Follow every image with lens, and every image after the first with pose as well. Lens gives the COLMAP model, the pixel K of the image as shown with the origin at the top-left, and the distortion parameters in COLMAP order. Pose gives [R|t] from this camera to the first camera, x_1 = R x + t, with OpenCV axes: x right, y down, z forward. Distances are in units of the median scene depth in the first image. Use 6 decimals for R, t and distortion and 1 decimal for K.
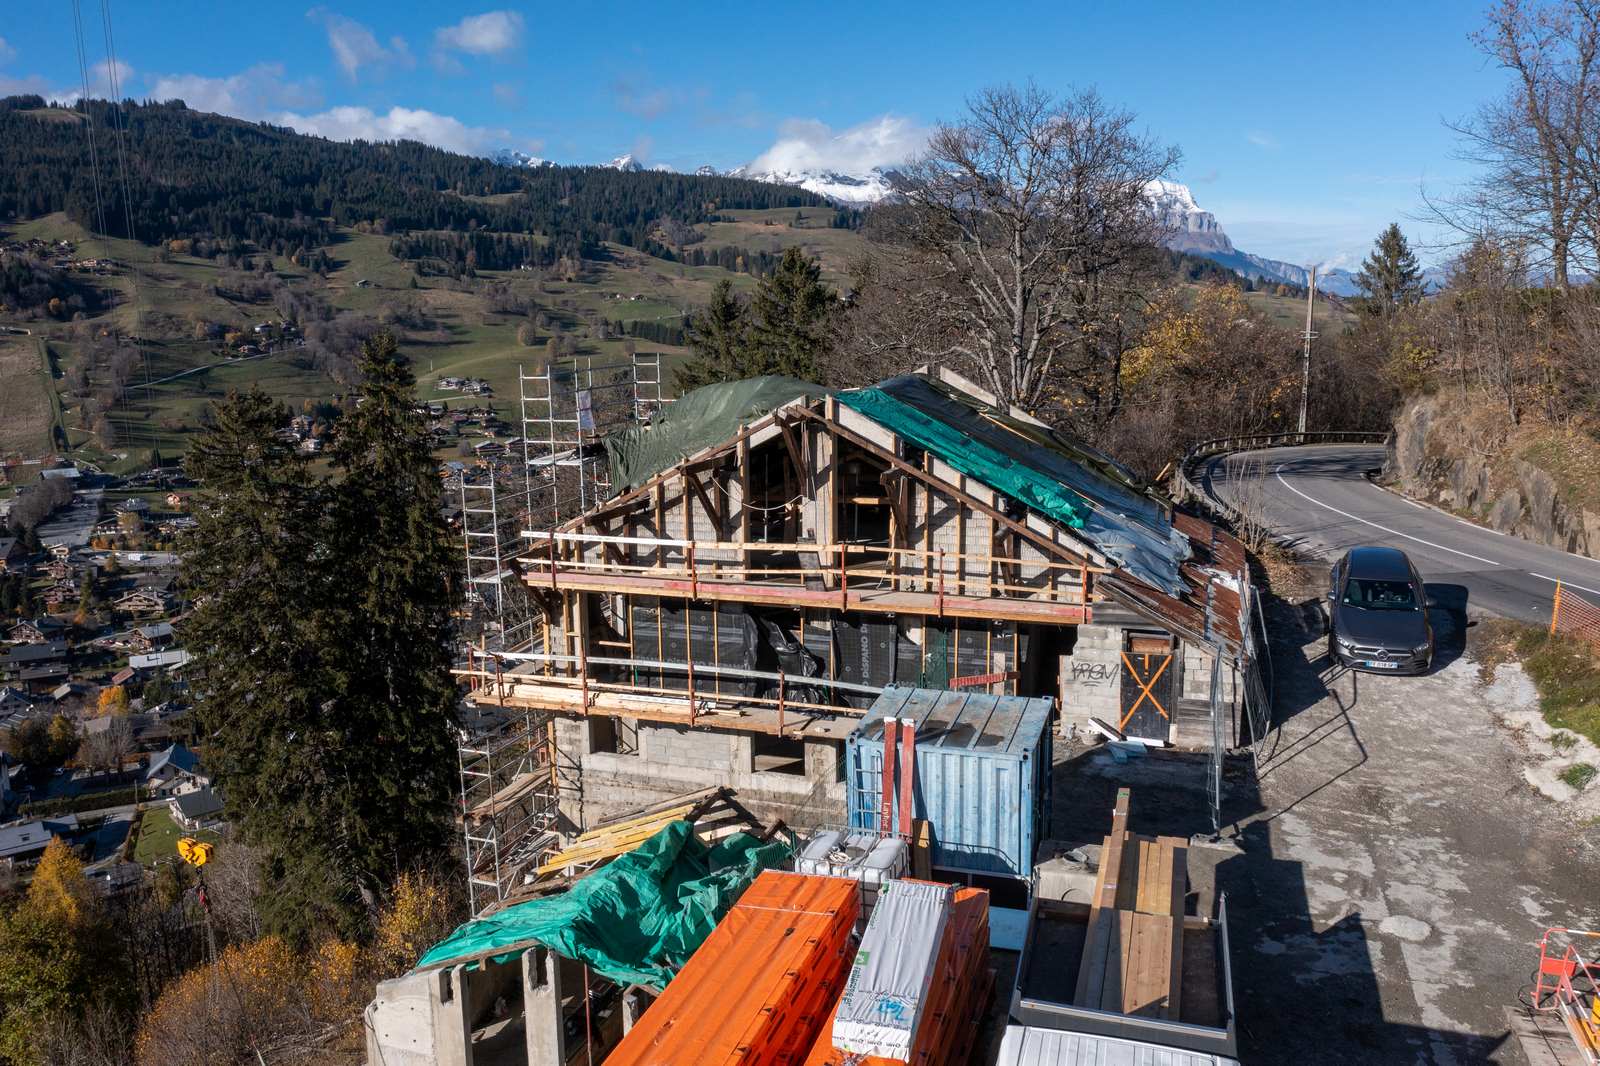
lens RADIAL K [[1253.4, 0, 800.8], [0, 1253.4, 528.4], [0, 0, 1]] dist [-0.024513, 0.001130]
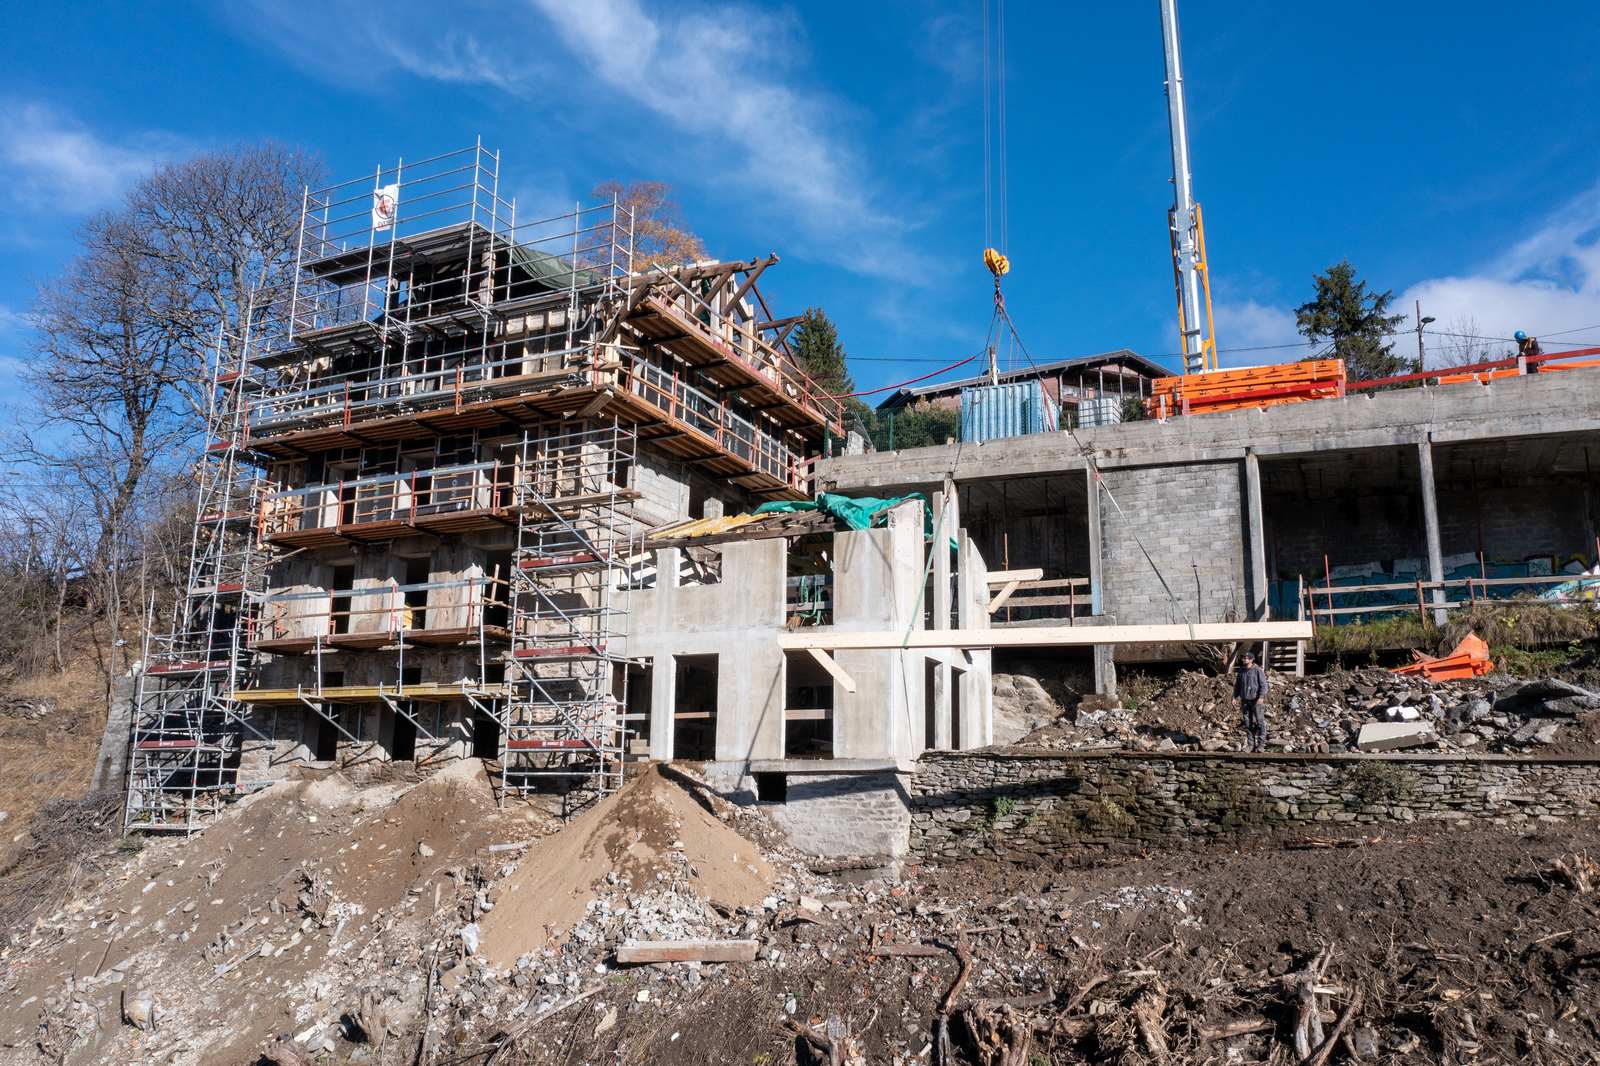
lens RADIAL K [[1253.4, 0, 797.1], [0, 1253.4, 530.6], [0, 0, 1]] dist [-0.024513, 0.001130]
pose [[0.120781, 0.239063, 0.963463, -1.317678], [0.162044, 0.952802, -0.256731, 0.585609], [-0.979364, 0.187131, 0.076342, 0.844797]]
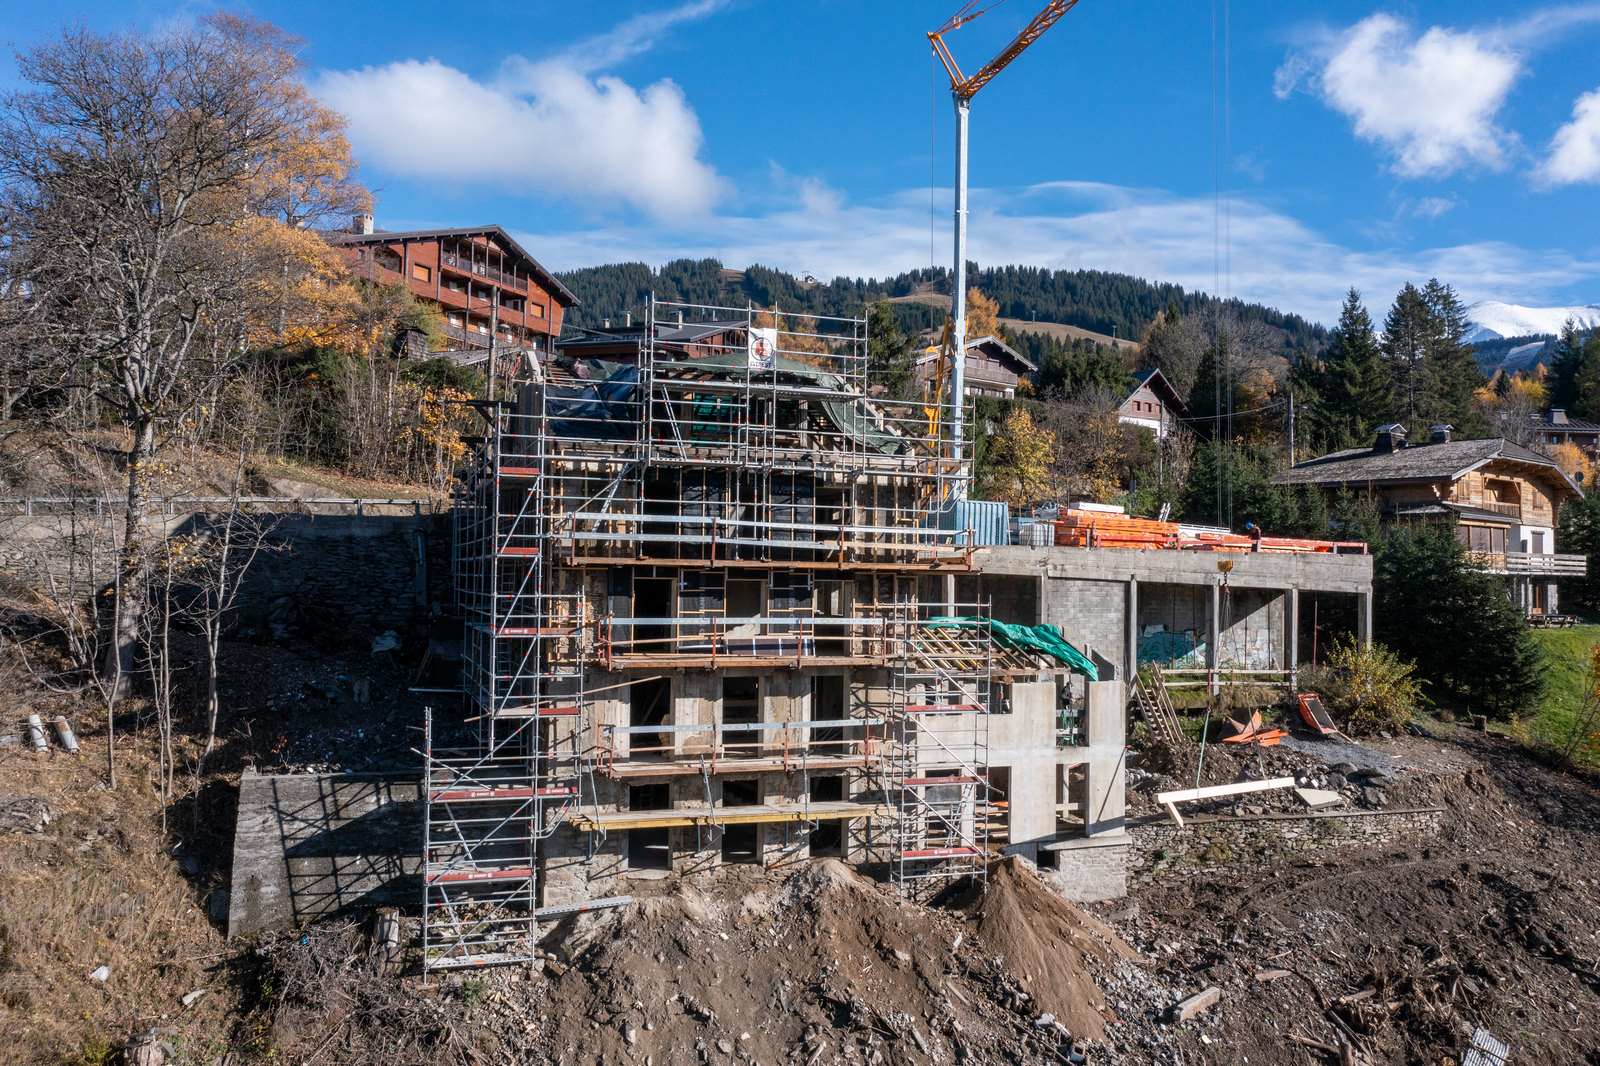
lens RADIAL K [[1253.4, 0, 796.7], [0, 1253.4, 532.7], [0, 0, 1]] dist [-0.024513, 0.001130]
pose [[-0.633863, 0.032907, 0.772745, -1.249944], [0.133495, 0.988755, 0.067397, -0.017098], [-0.761838, 0.145878, -0.631128, 2.117707]]
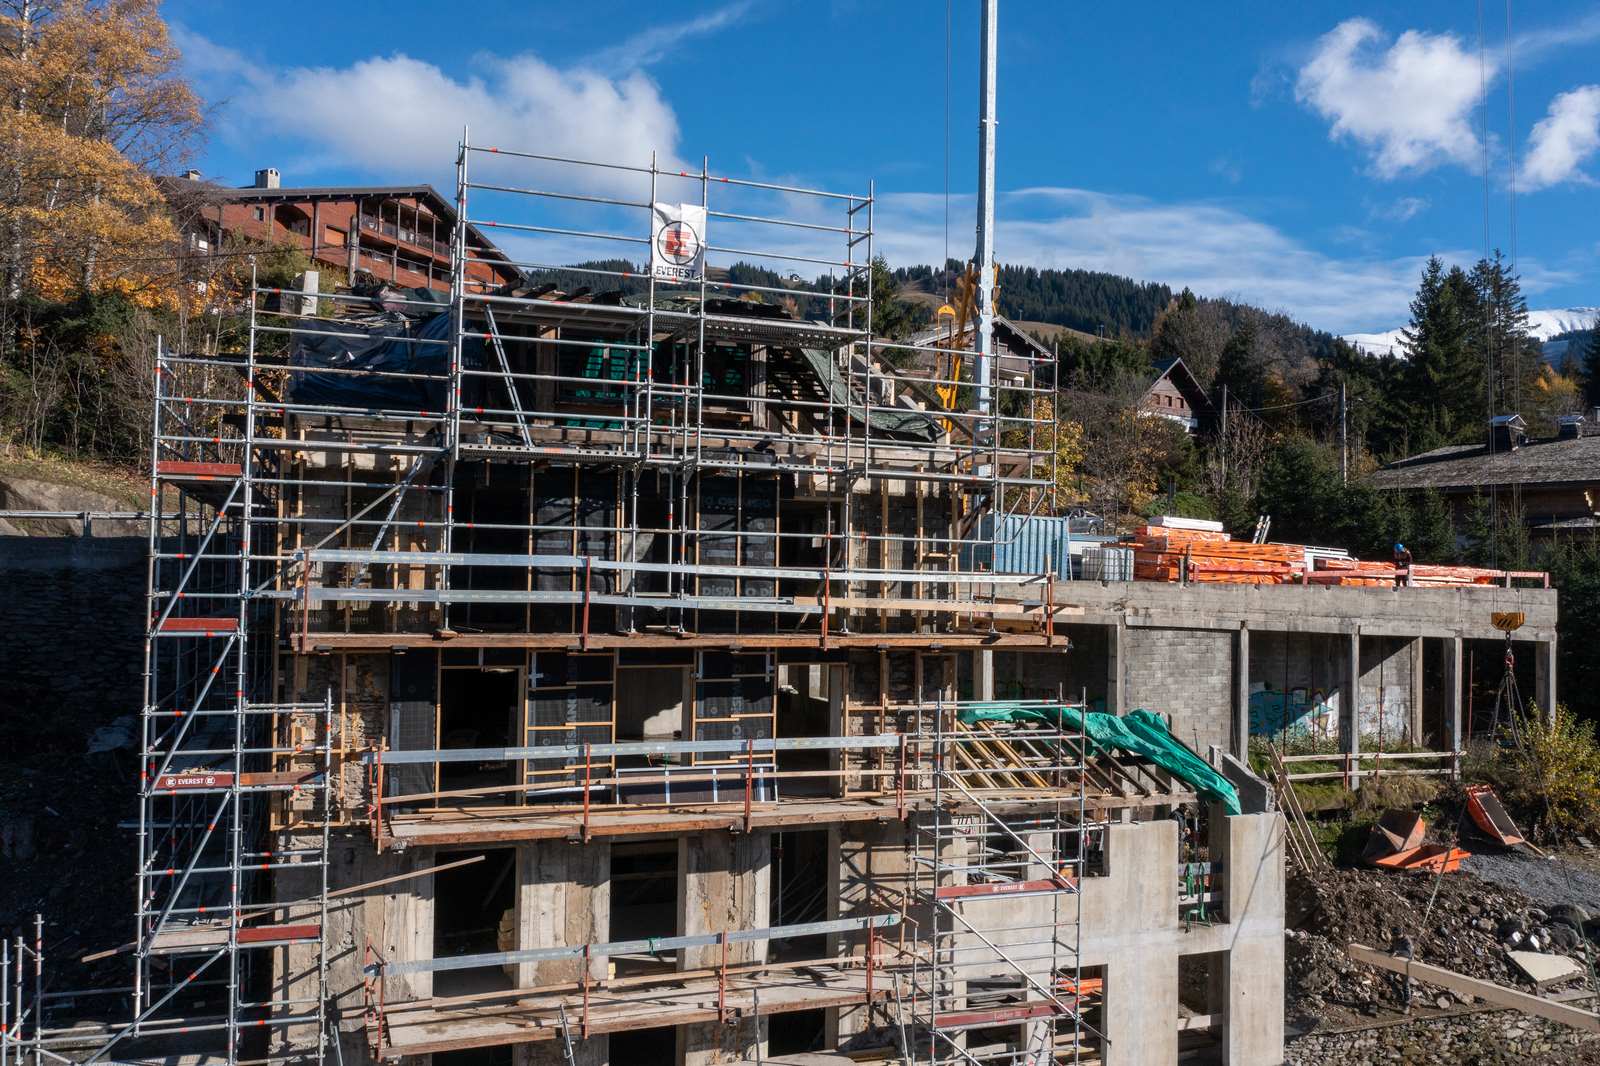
lens RADIAL K [[1253.4, 0, 796.3], [0, 1253.4, 533.7], [0, 0, 1]] dist [-0.024513, 0.001130]
pose [[-0.643227, 0.030449, 0.765070, -0.796659], [0.130029, 0.989039, 0.069959, -0.002804], [-0.754554, 0.144481, -0.640136, 1.714406]]
